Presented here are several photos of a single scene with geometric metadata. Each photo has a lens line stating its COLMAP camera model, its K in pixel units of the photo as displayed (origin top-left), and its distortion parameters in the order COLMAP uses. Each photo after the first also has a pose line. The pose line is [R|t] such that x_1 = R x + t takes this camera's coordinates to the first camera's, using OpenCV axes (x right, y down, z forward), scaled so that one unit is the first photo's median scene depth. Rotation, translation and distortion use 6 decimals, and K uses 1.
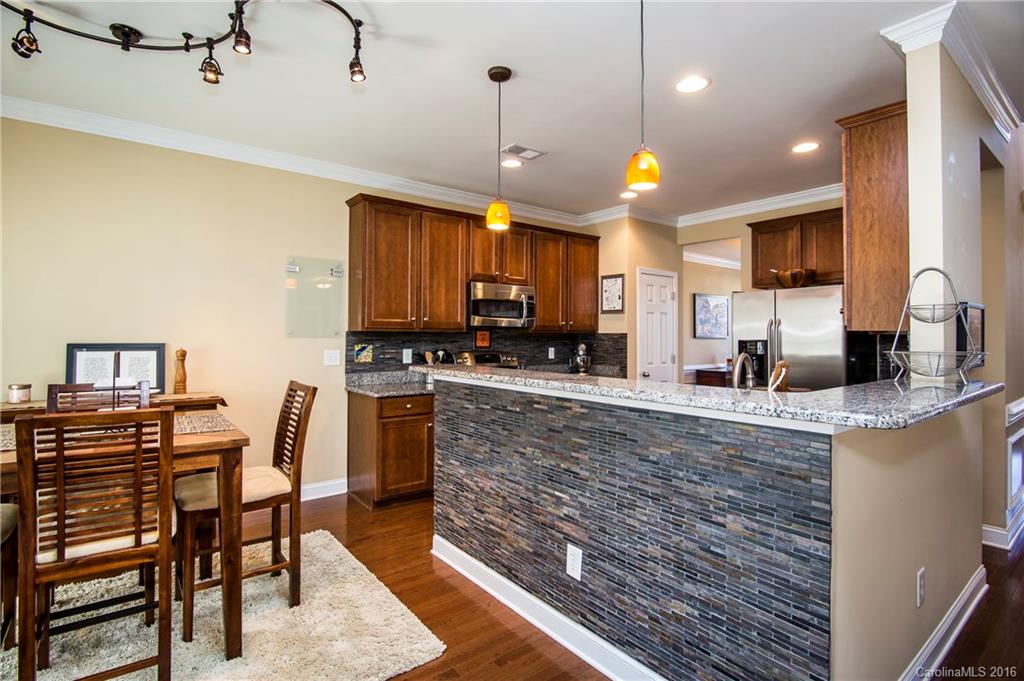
lens RADIAL K [[511.3, 0, 516.8], [0, 511.3, 334.7], [0, 0, 1]] dist [-0.013240, 0.002779]
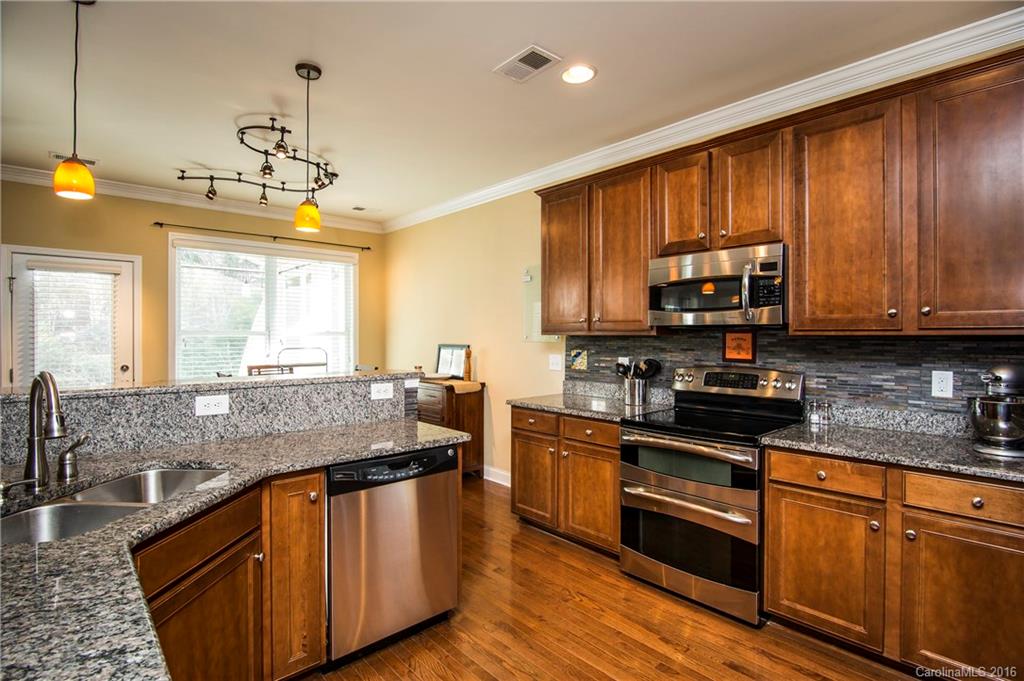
lens RADIAL K [[511.3, 0, 515.4], [0, 511.3, 337.5], [0, 0, 1]] dist [-0.013240, 0.002779]
pose [[0.052731, -0.001282, -0.998608, 0.581285], [0.000523, 0.999999, -0.001256, -0.001503], [0.998609, -0.000456, 0.052732, 0.818491]]
